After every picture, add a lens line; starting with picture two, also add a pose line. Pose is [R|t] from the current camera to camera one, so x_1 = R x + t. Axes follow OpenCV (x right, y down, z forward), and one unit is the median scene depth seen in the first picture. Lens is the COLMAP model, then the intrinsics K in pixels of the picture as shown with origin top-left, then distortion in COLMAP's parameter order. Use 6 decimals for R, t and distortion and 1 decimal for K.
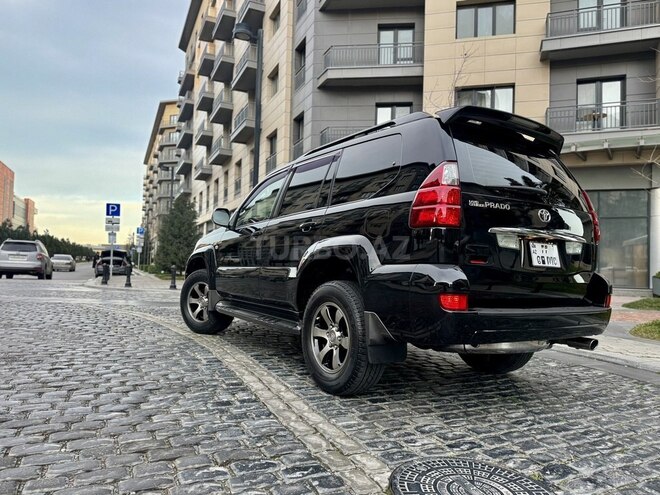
lens RADIAL K [[461.3, 0, 333.6], [0, 461.3, 251.6], [0, 0, 1]] dist [0.067403, -0.079954]
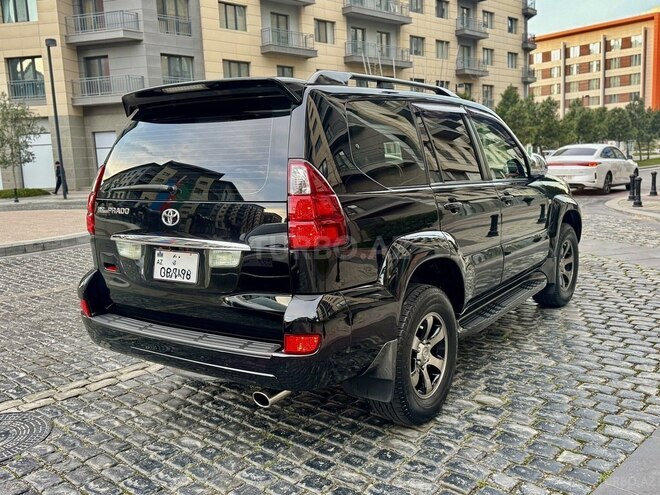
lens RADIAL K [[603.2, 0, 328.9], [0, 603.2, 248.0], [0, 0, 1]] dist [0.077011, -0.125095]
pose [[0.375382, 0.090669, -0.922425, 1.403020], [0.080720, 0.988225, 0.129986, -0.128089], [0.923349, -0.123253, 0.363642, 0.806898]]
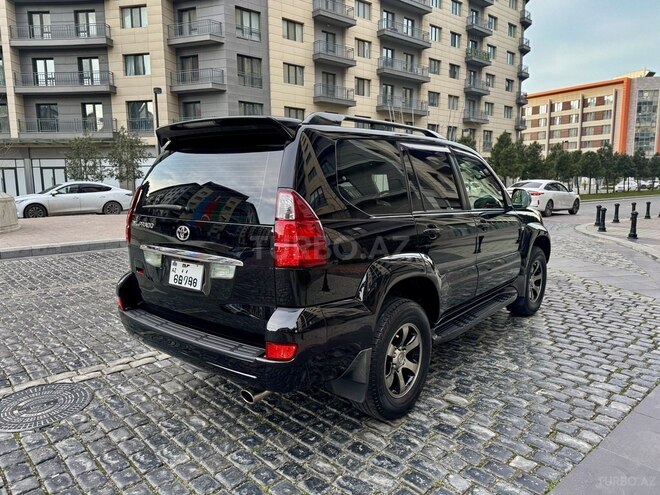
lens RADIAL K [[456.6, 0, 329.1], [0, 456.6, 247.5], [0, 0, 1]] dist [0.040174, -0.048958]
pose [[0.307547, 0.101345, -0.946121, 1.313505], [0.044755, 0.991671, 0.120773, -0.135937], [0.950480, -0.079487, 0.300449, 0.930492]]
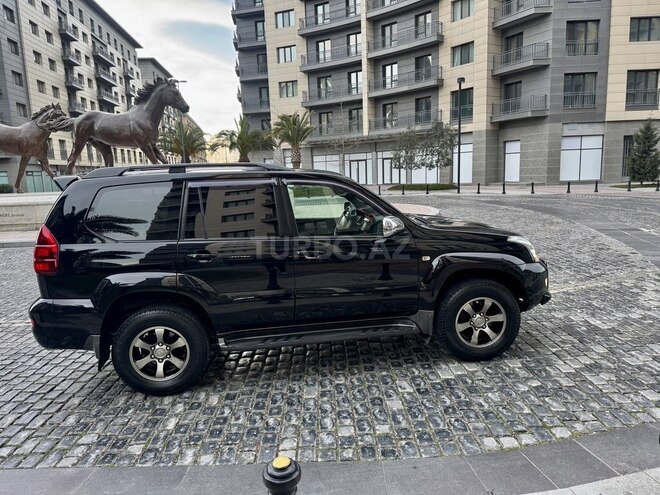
lens RADIAL K [[454.2, 0, 330.0], [0, 454.2, 247.5], [0, 0, 1]] dist [0.049483, -0.062470]
pose [[-0.405098, 0.134762, -0.904287, 1.378206], [0.052543, 0.990874, 0.124128, -0.196758], [0.912762, 0.002770, -0.408482, 2.283684]]
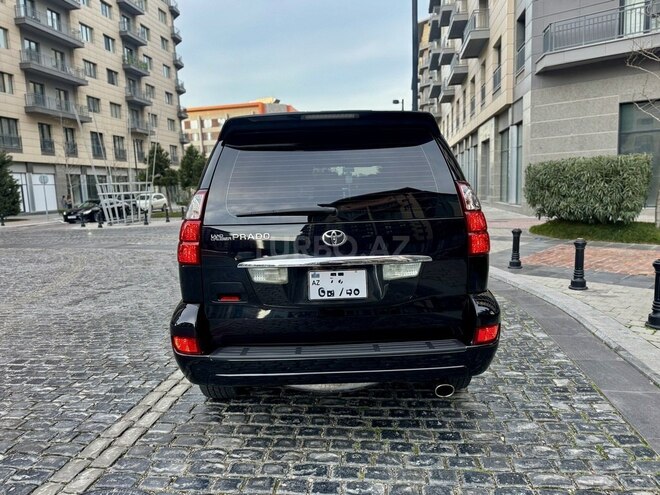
lens RADIAL K [[467.1, 0, 330.0], [0, 467.1, 247.5], [0, 0, 1]] dist [0.039378, -0.045837]
pose [[0.842612, 0.005590, -0.538492, 0.826264], [0.079650, 0.987655, 0.134887, -0.159167], [0.532598, -0.156548, 0.831764, 0.289574]]
